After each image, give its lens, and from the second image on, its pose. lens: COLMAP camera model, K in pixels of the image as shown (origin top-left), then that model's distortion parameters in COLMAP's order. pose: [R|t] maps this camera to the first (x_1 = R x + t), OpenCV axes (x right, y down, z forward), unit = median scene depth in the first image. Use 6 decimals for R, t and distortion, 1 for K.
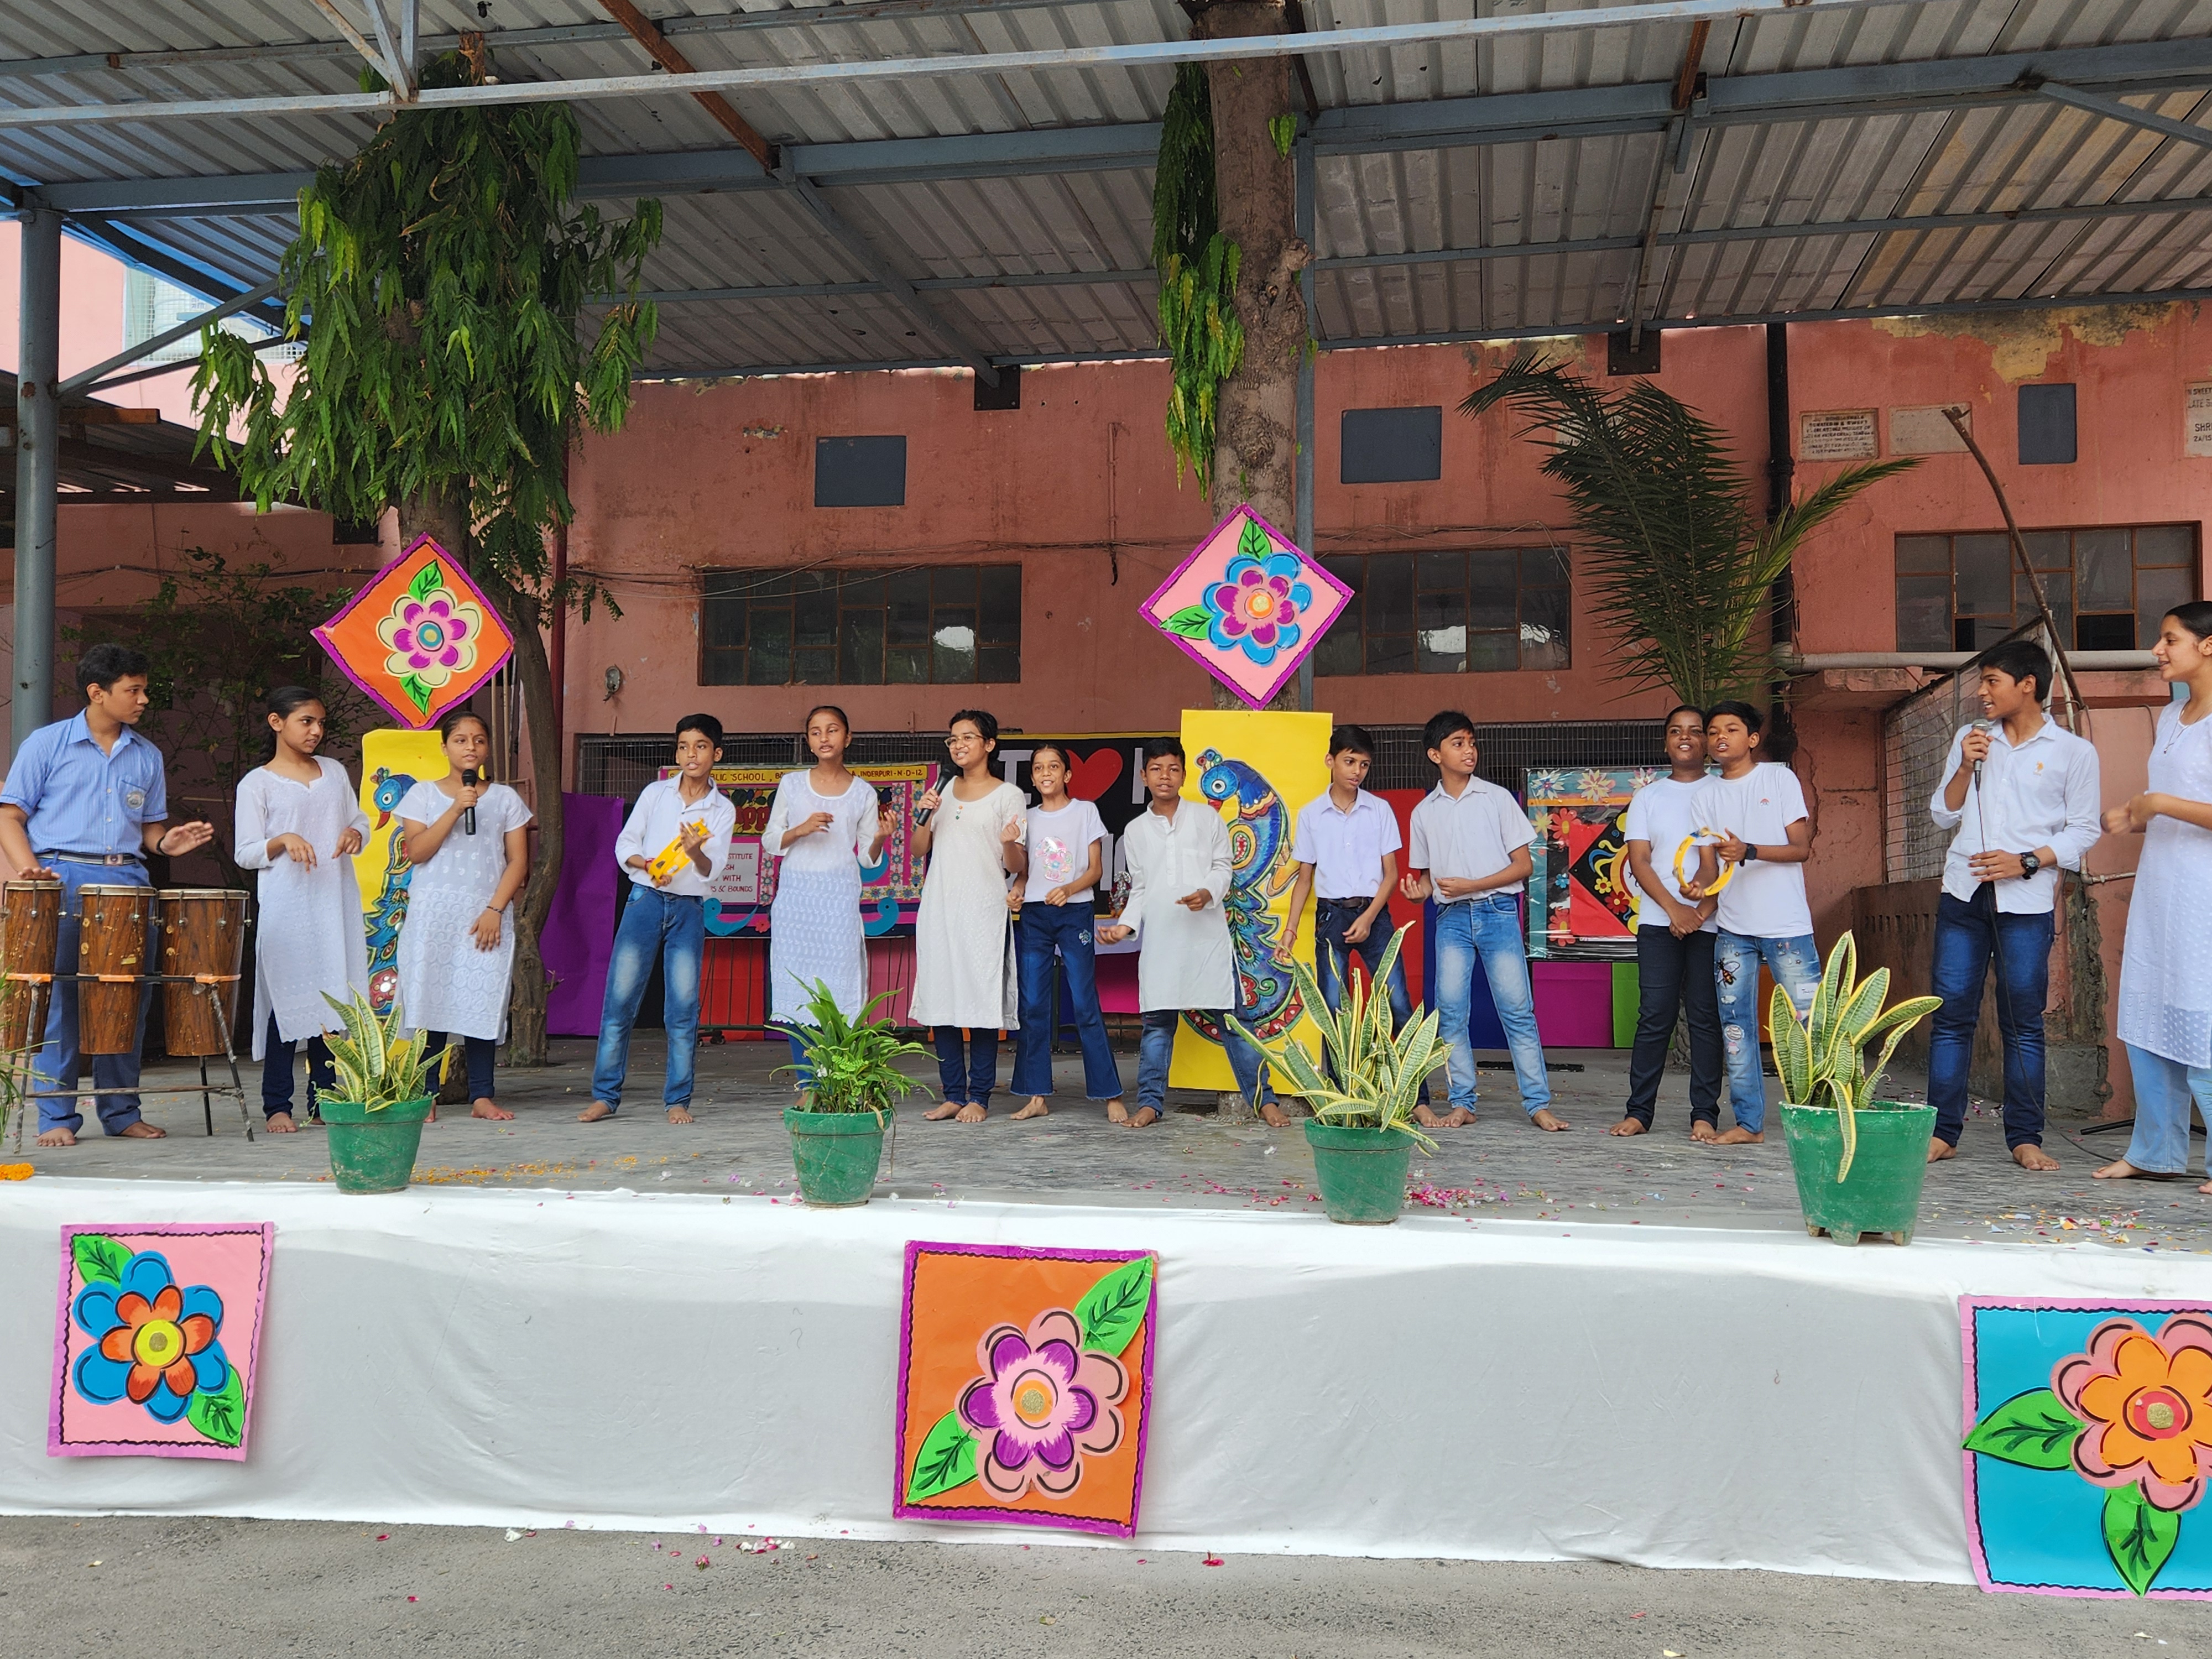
lens RADIAL K [[1971.4, 0, 1106.0], [0, 1971.4, 829.5], [0, 0, 1]] dist [0.095014, -0.103546]
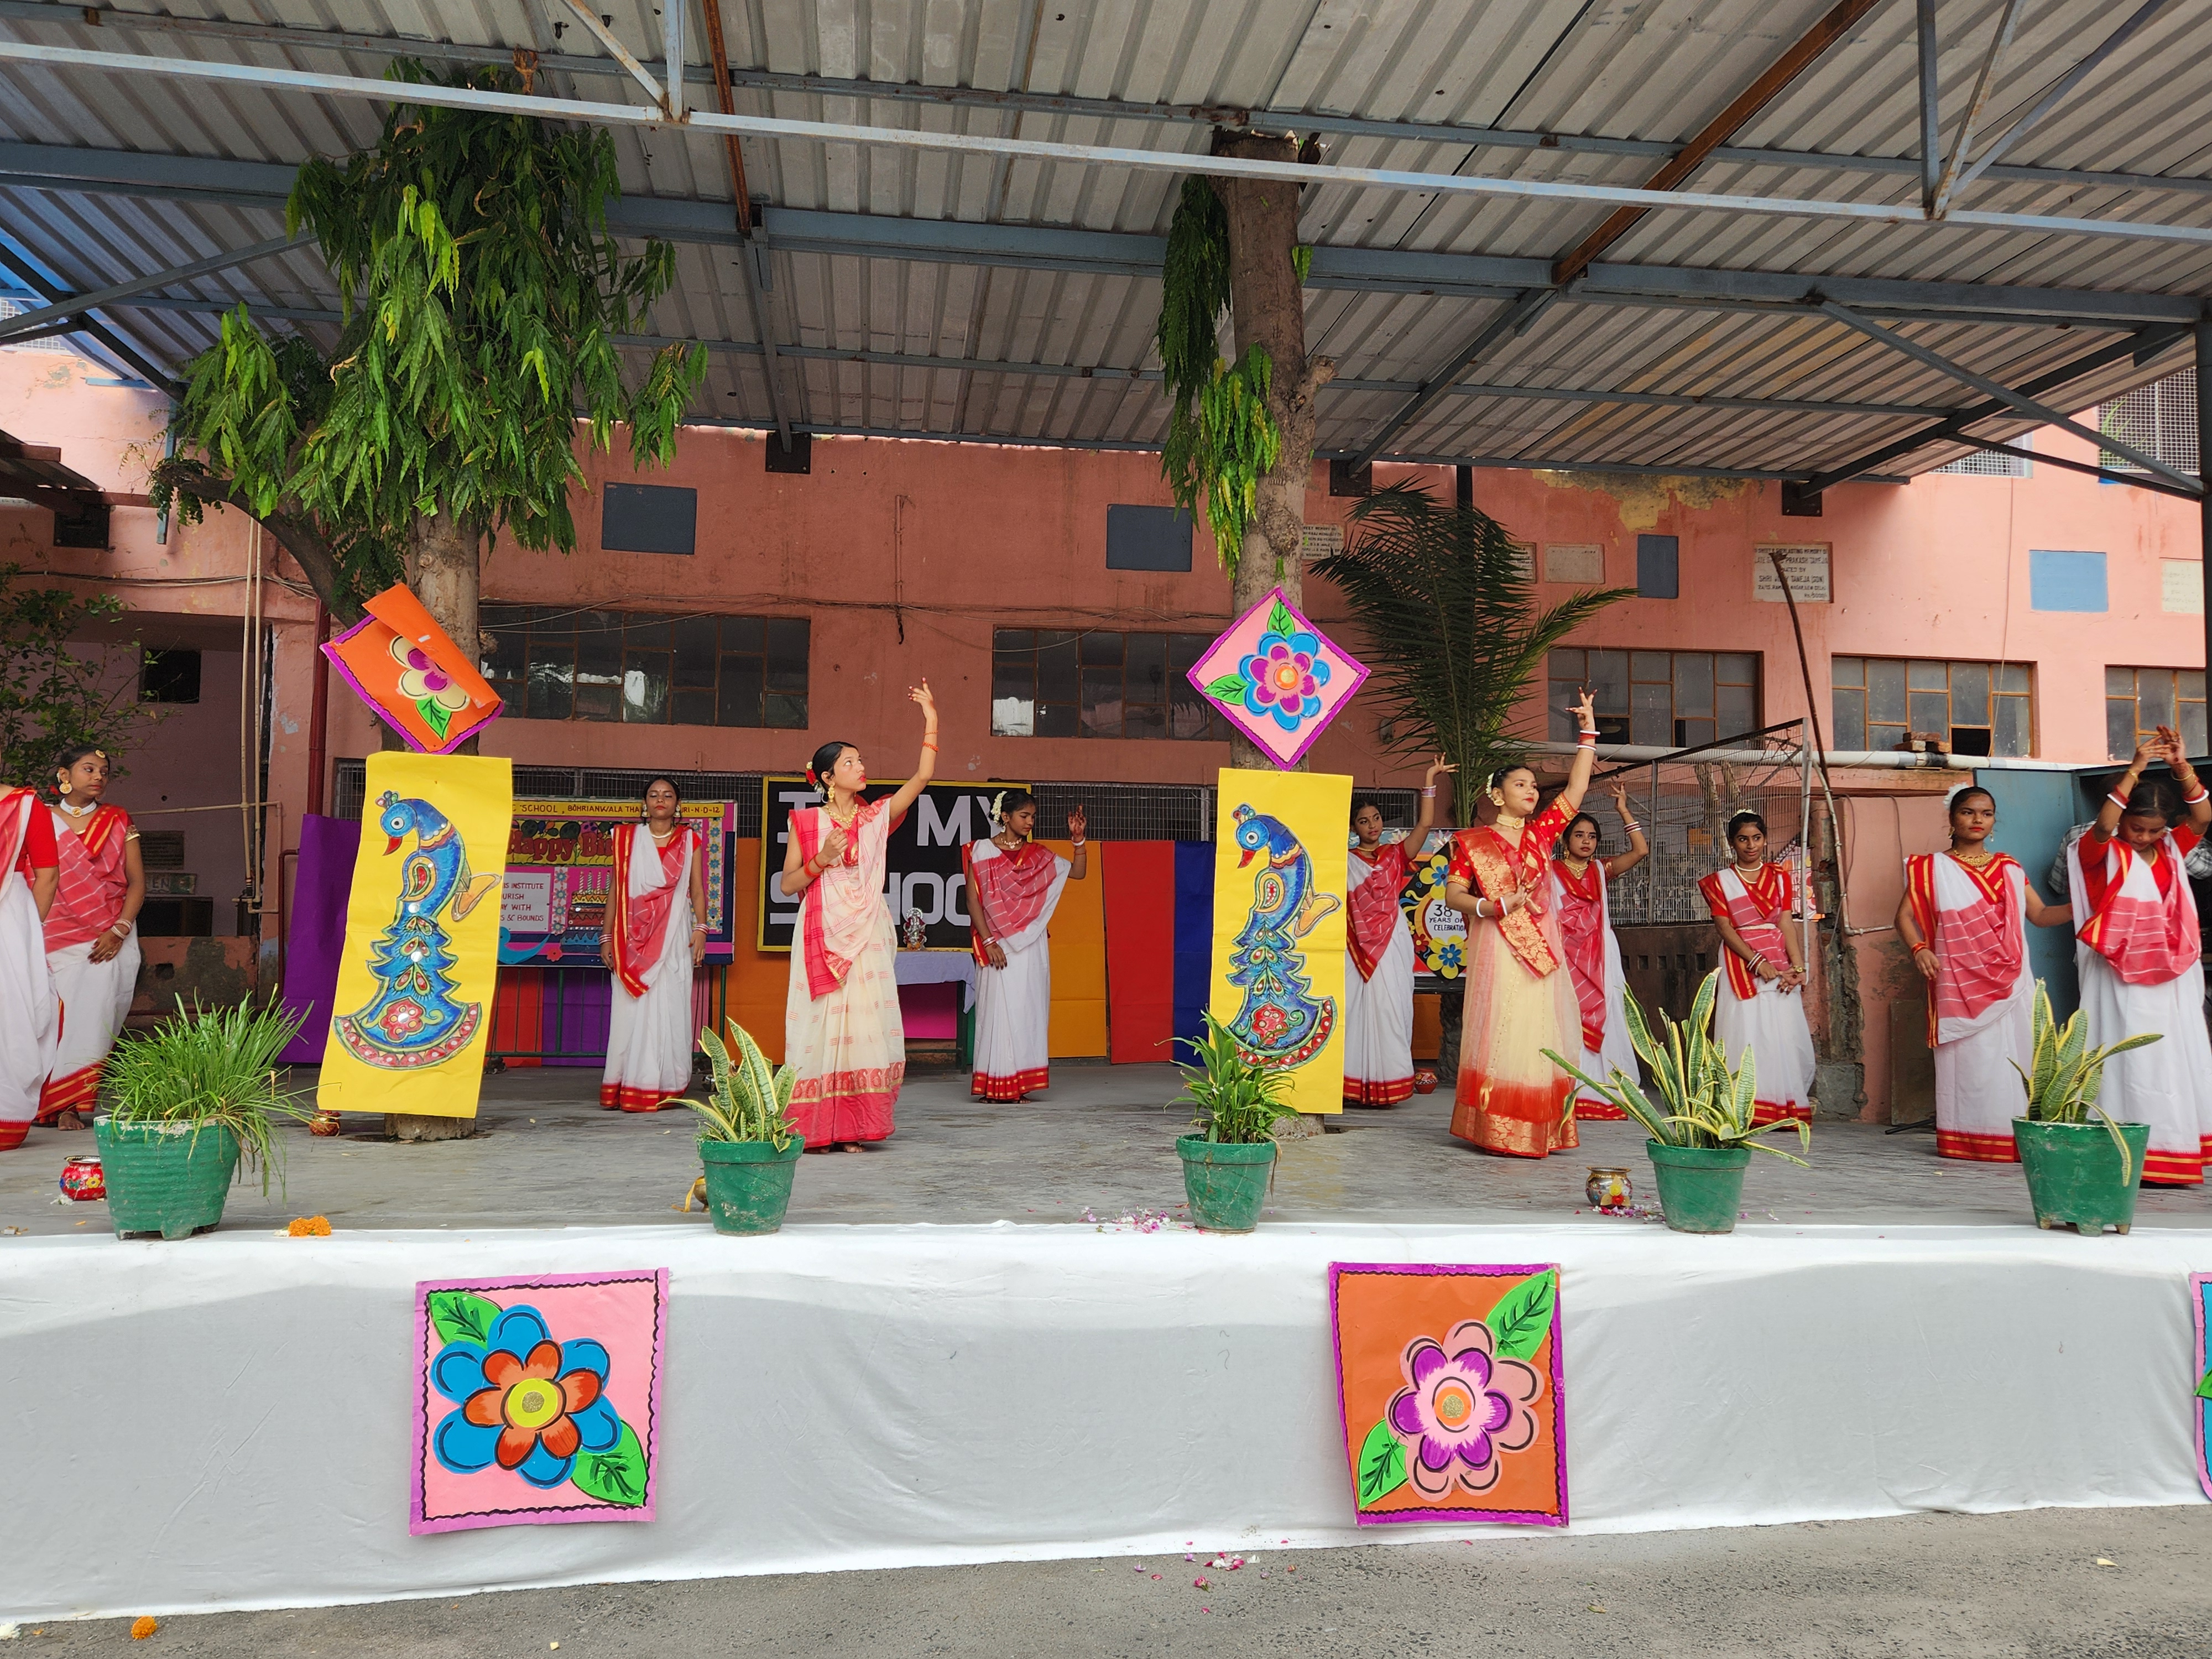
lens RADIAL K [[1741.8, 0, 1106.3], [0, 1741.8, 857.3], [0, 0, 1]] dist [0.091186, -0.090010]
pose [[0.951679, 0.026985, 0.305908, -0.476806], [-0.024985, 0.999633, -0.010452, 0.002240], [-0.306078, 0.002304, 0.952004, 0.129328]]
